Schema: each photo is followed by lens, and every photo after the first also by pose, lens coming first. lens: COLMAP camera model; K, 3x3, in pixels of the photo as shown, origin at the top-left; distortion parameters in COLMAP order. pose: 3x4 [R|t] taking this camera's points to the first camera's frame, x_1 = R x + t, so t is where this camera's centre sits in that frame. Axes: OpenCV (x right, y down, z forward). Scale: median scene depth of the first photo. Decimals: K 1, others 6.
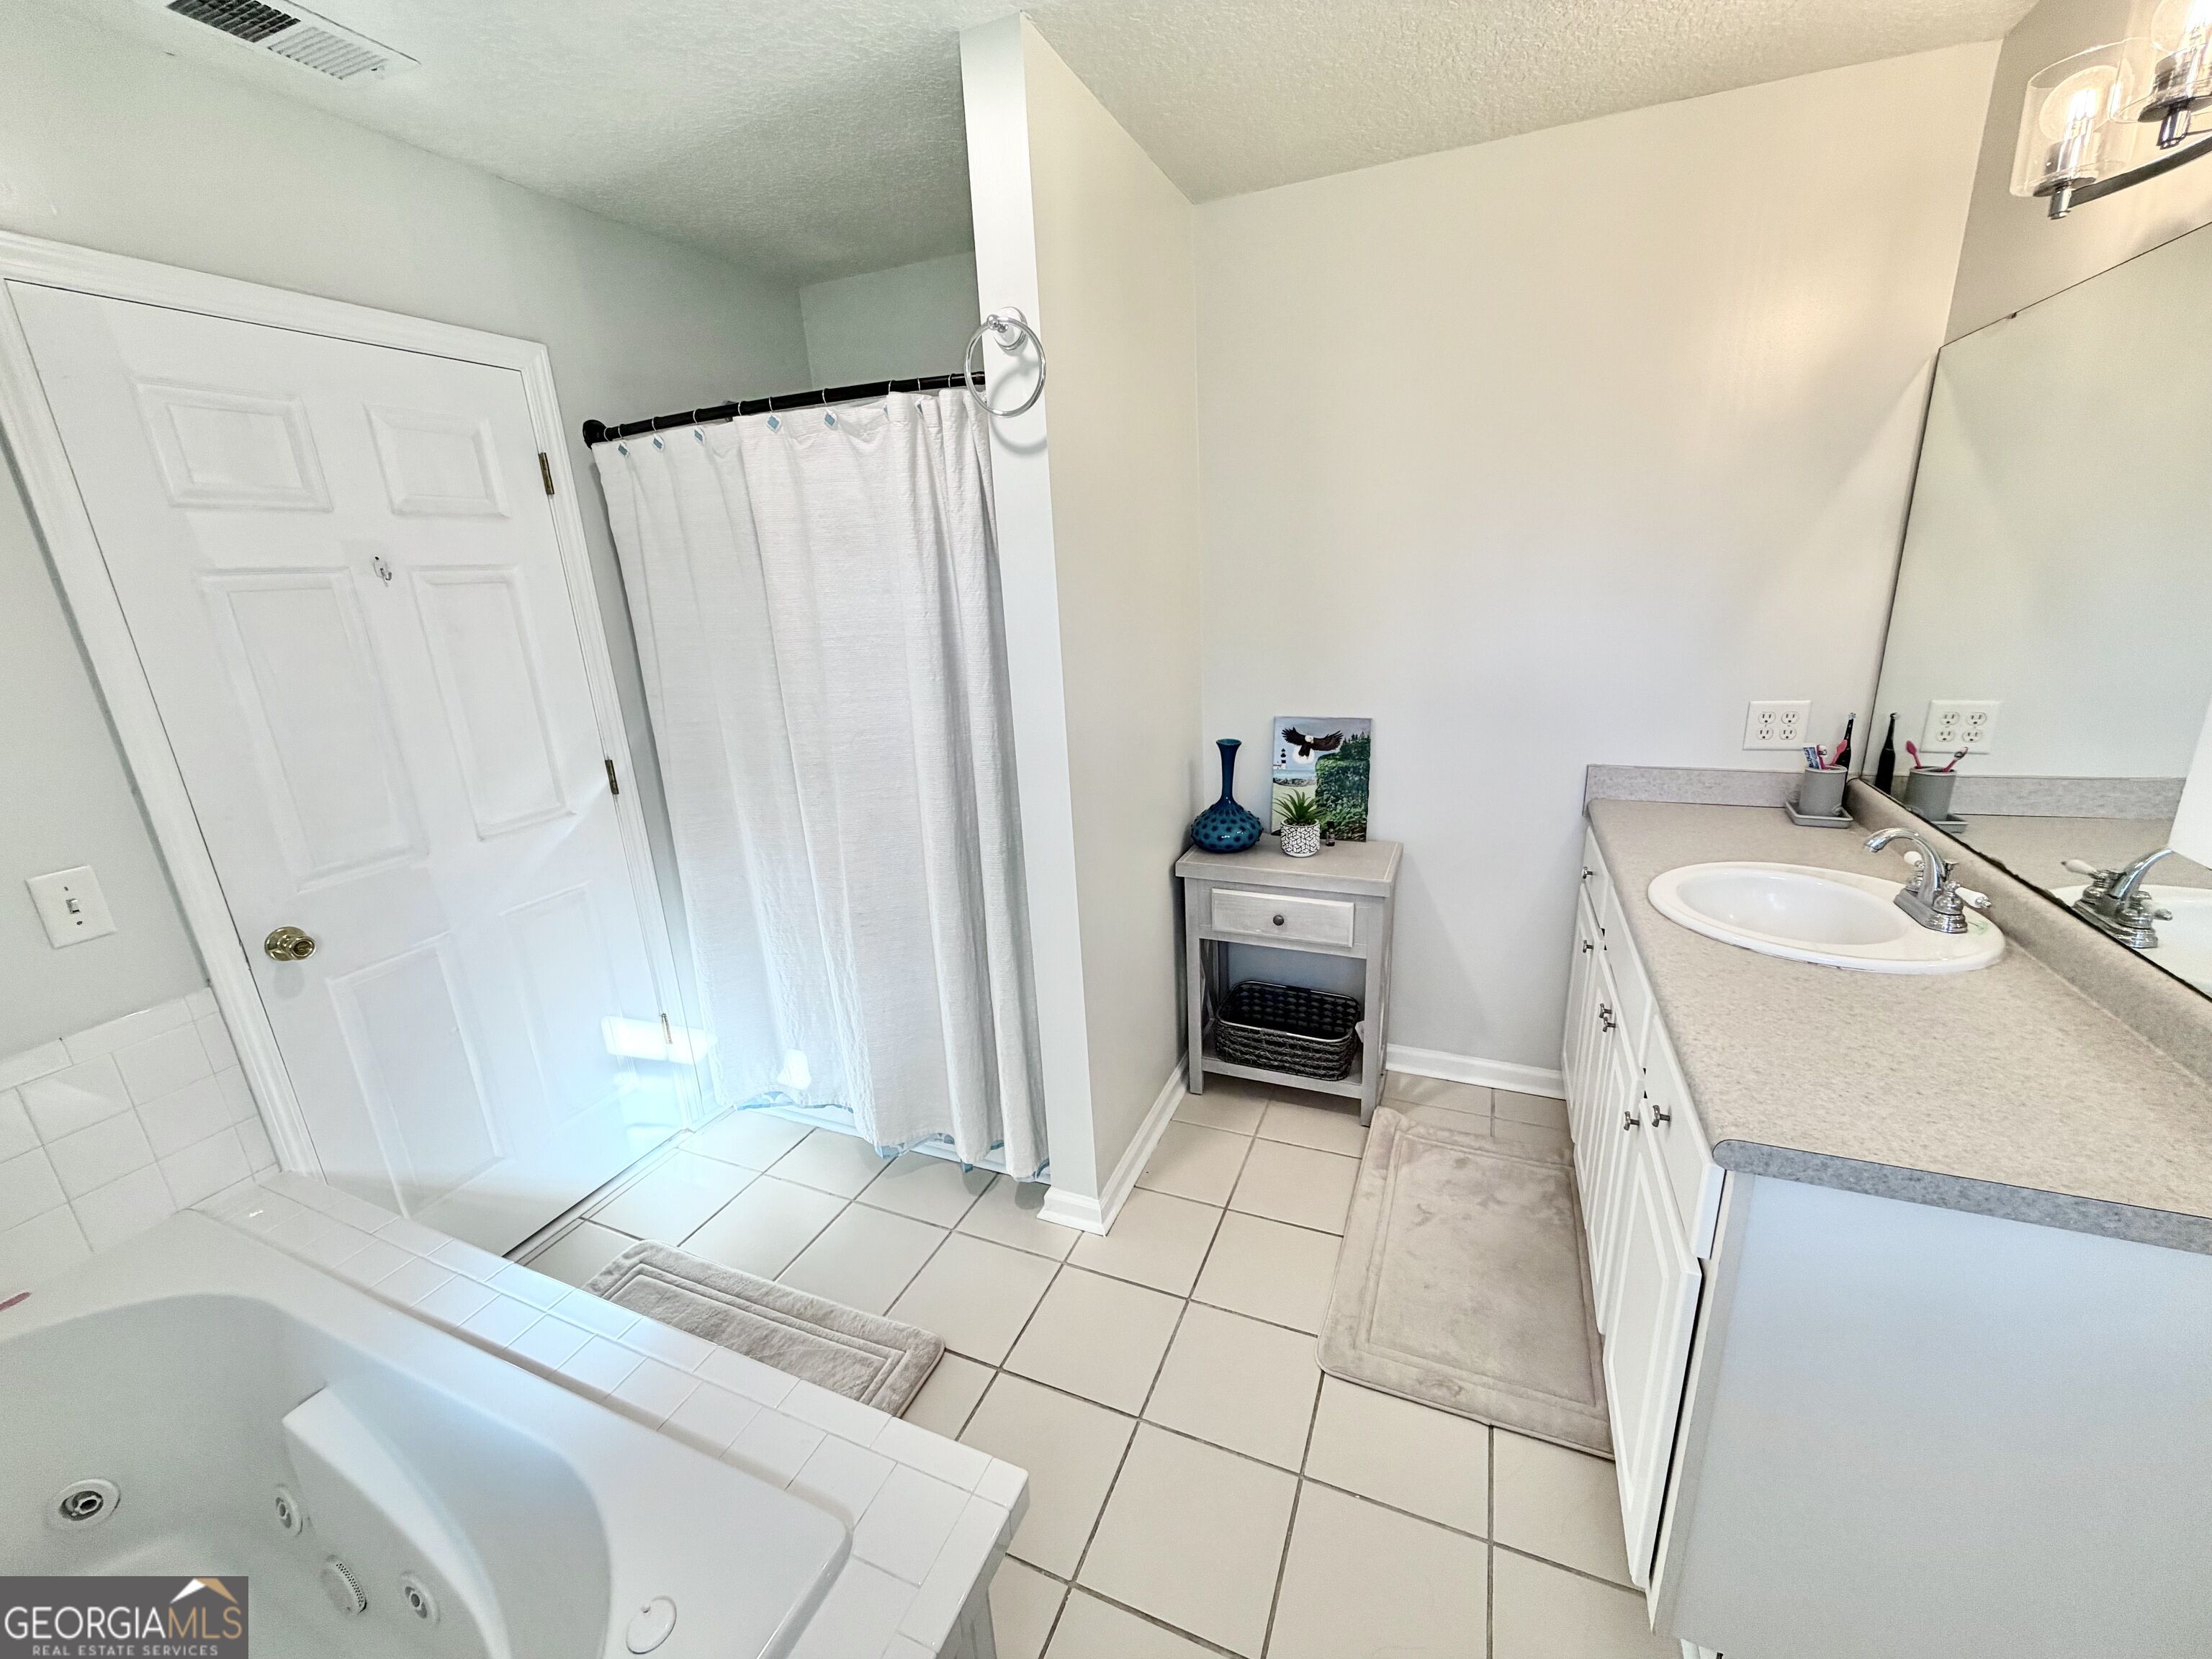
lens RADIAL K [[879.4, 0, 1099.5], [0, 879.4, 833.4], [0, 0, 1]] dist [0.003024, -0.000601]
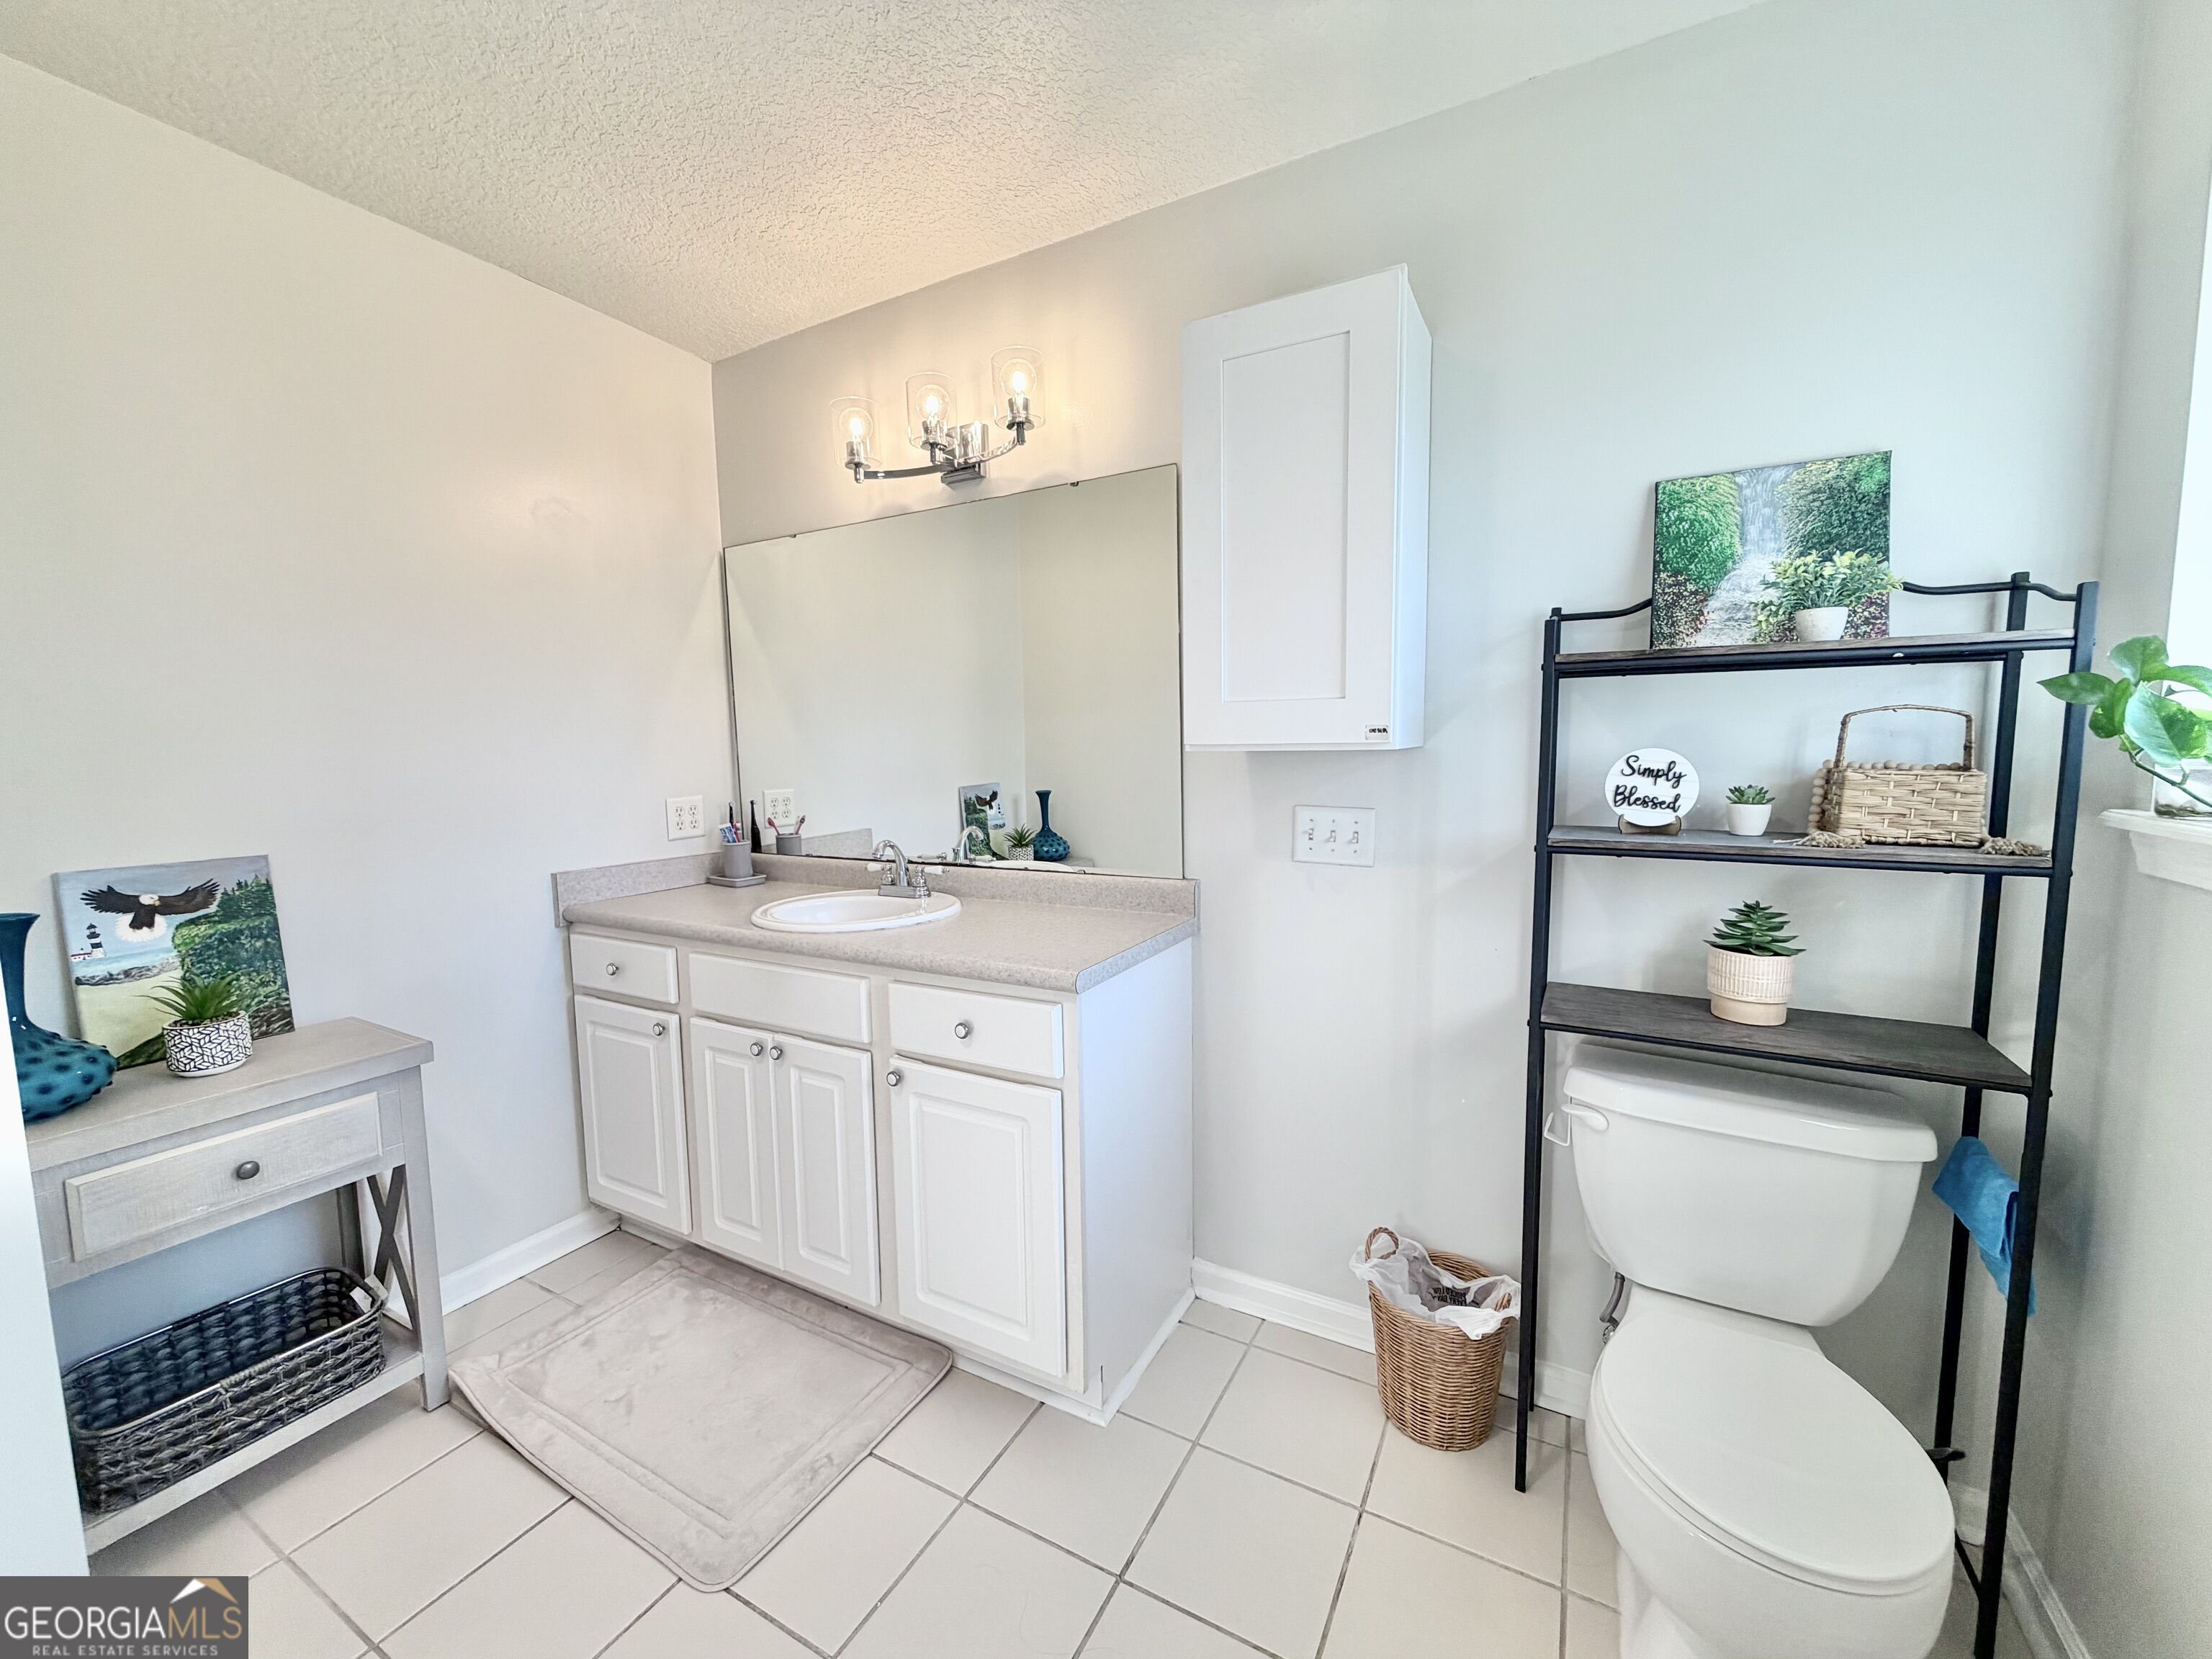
lens RADIAL K [[879.4, 0, 1102.4], [0, 879.4, 829.3], [0, 0, 1]] dist [0.003024, -0.000601]
pose [[0.107302, -0.051318, 0.992901, -0.315091], [0.295008, 0.955335, 0.017495, 0.034468], [-0.949451, 0.291037, 0.117648, 0.272922]]
